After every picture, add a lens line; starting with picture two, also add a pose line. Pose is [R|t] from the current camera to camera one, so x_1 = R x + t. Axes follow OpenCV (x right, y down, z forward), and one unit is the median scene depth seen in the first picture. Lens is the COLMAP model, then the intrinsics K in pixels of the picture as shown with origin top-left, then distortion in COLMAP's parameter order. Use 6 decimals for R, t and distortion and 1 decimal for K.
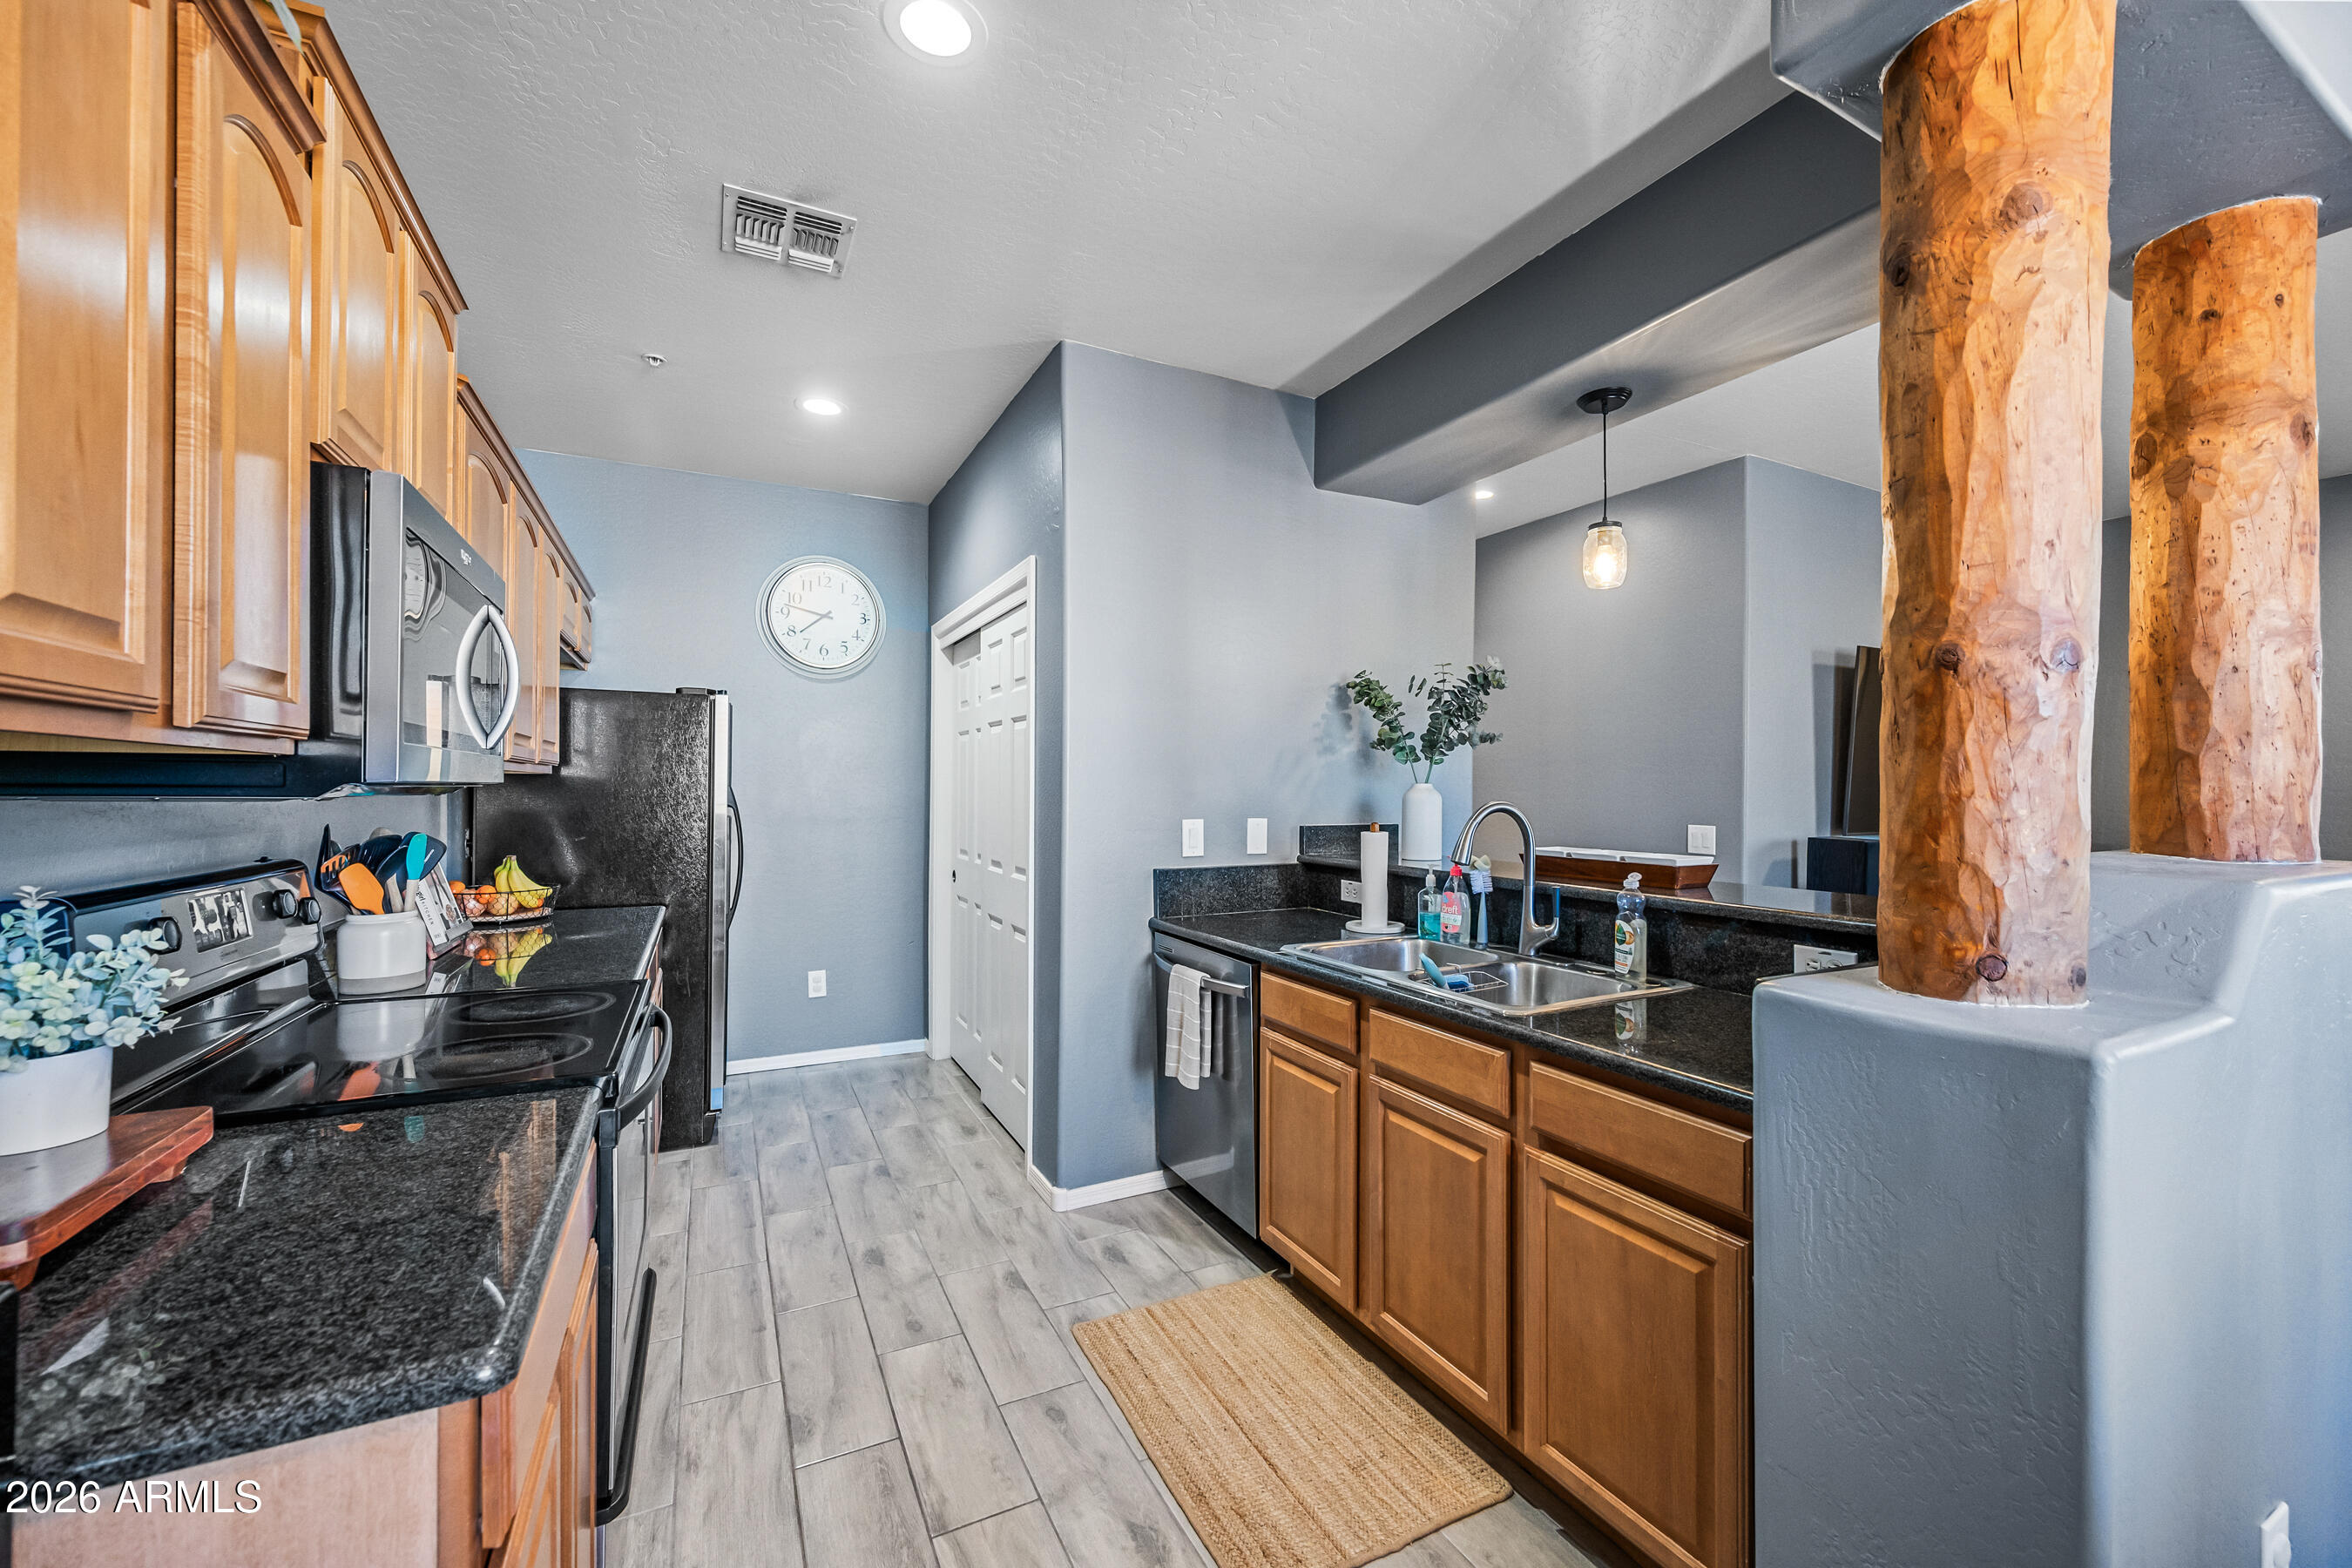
lens RADIAL K [[924.9, 0, 1199.2], [0, 924.9, 780.4], [0, 0, 1]] dist [-0.002945, 0.000718]
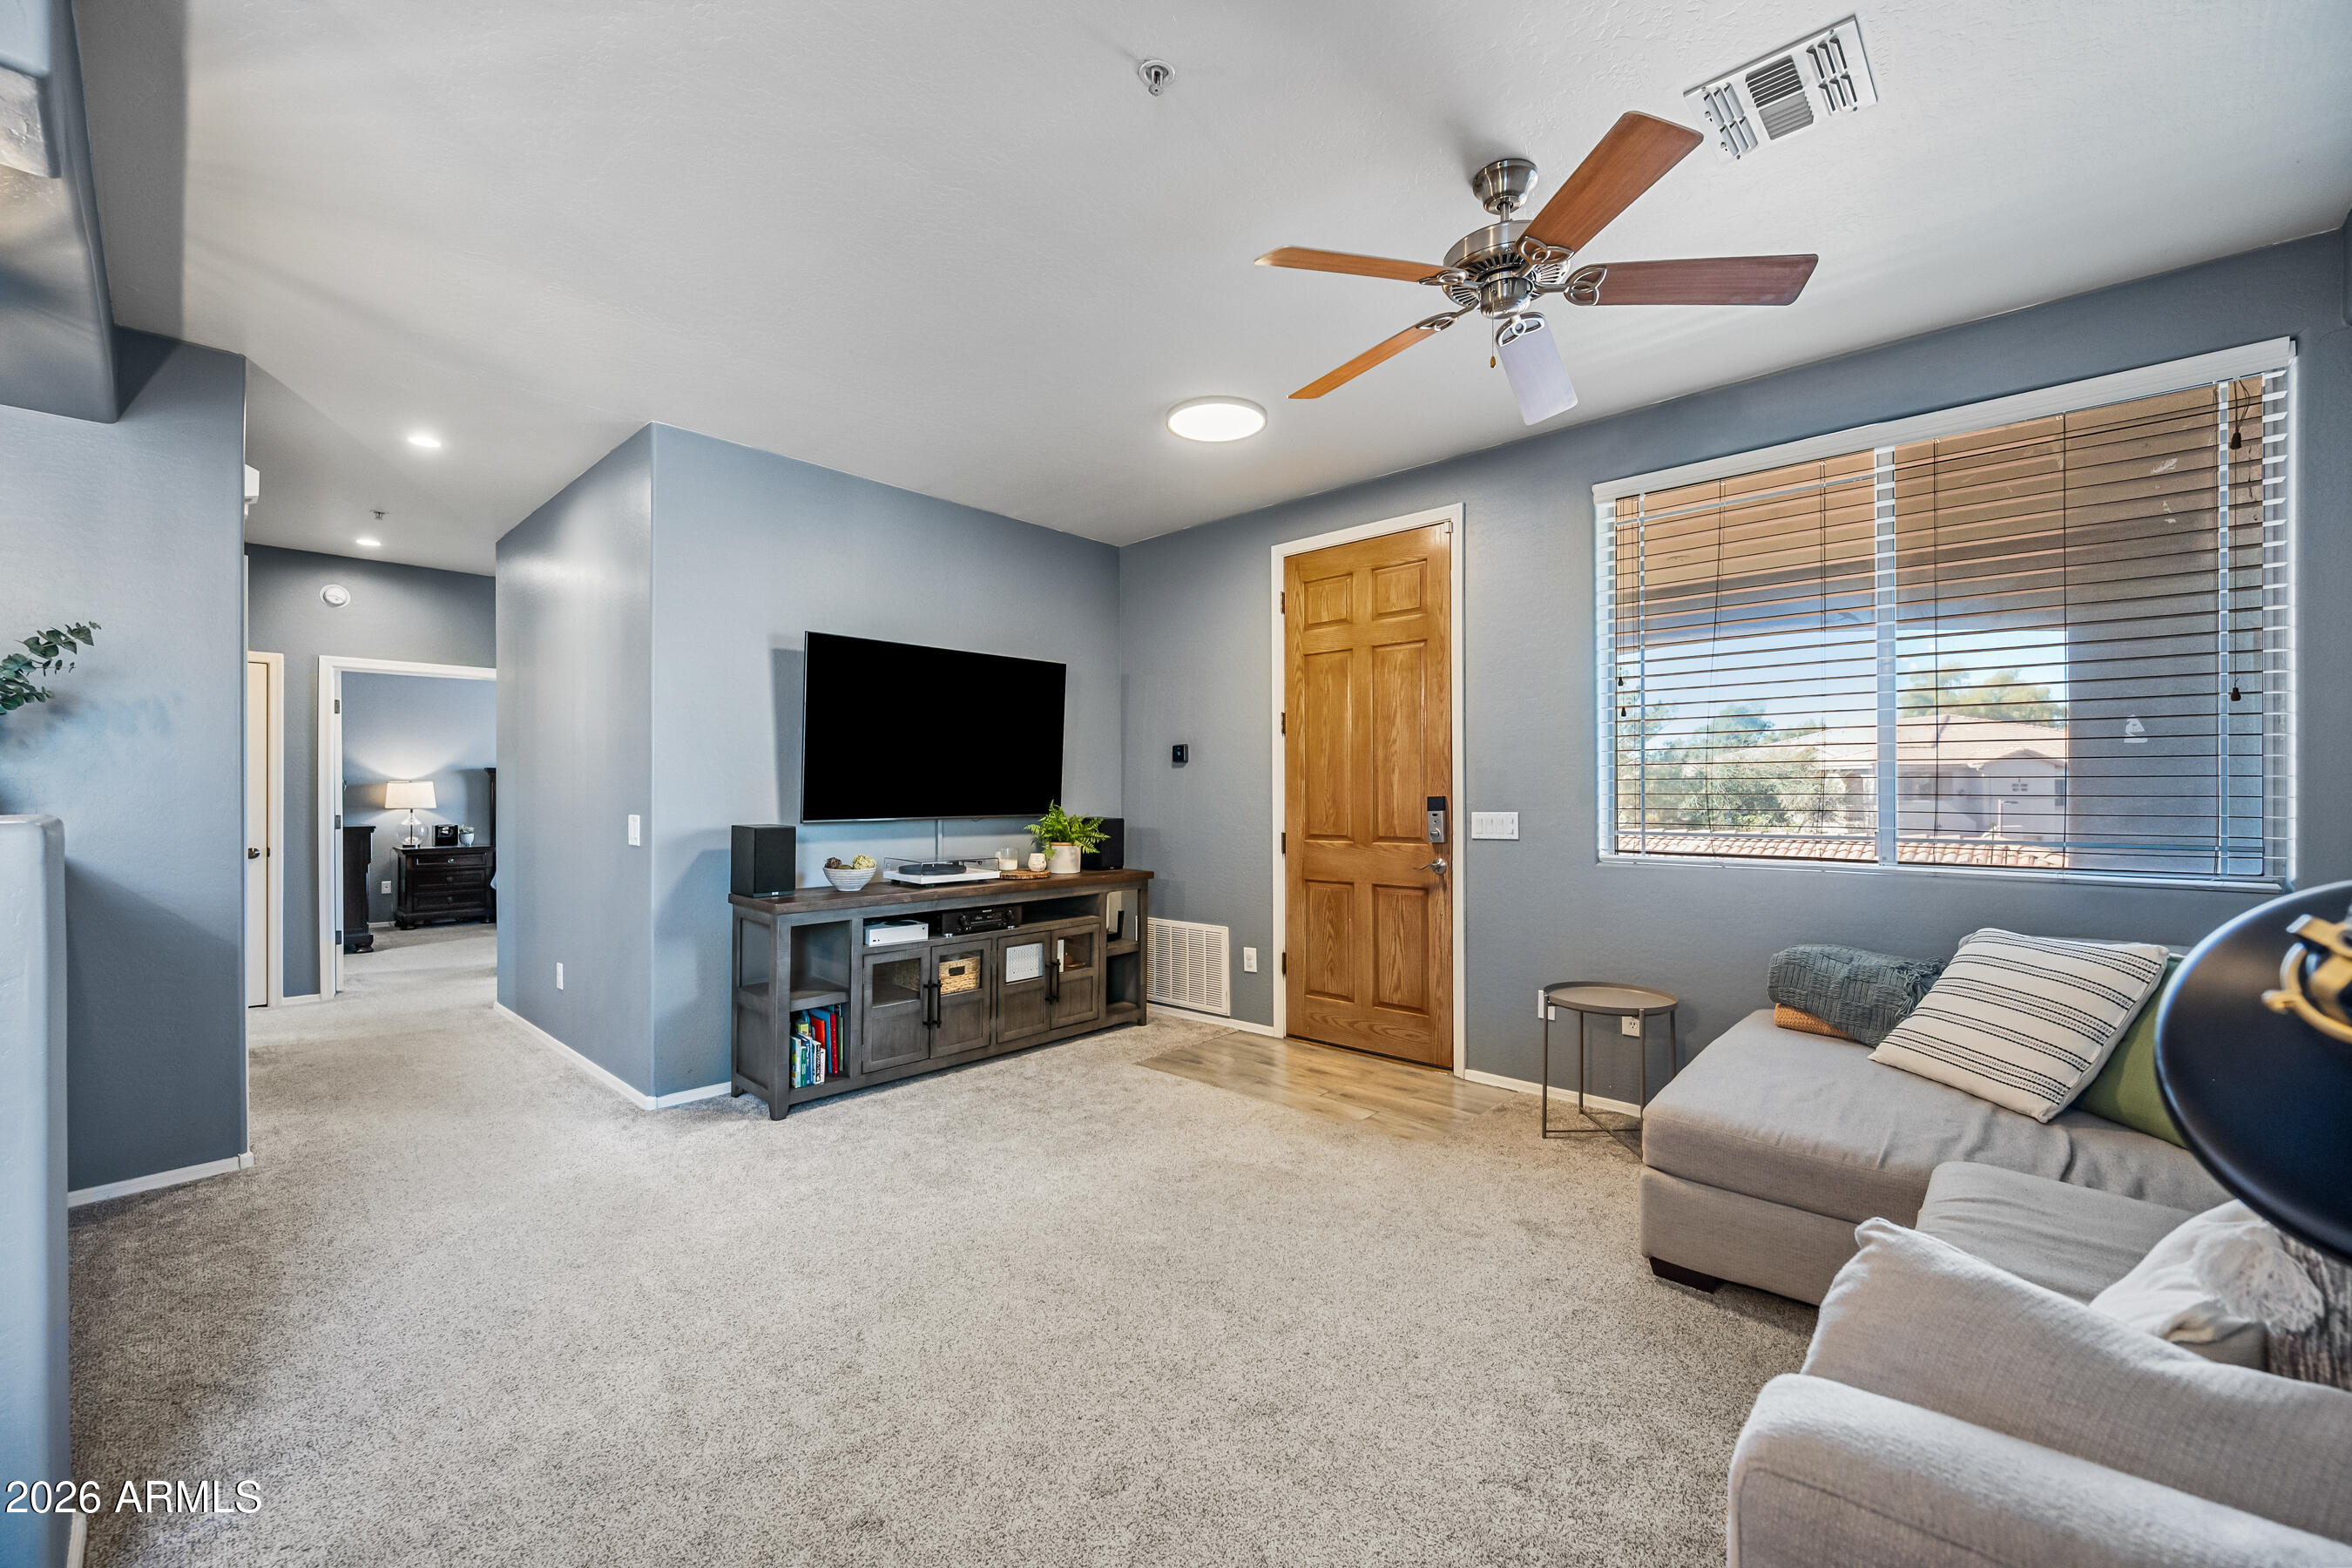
lens RADIAL K [[924.9, 0, 1175.1], [0, 924.9, 791.6], [0, 0, 1]] dist [-0.002945, 0.000718]
pose [[0.943330, -0.007130, 0.331781, 1.036802], [0.005399, 0.999967, 0.006140, 0.030763], [-0.331813, -0.004001, 0.943337, -0.087879]]
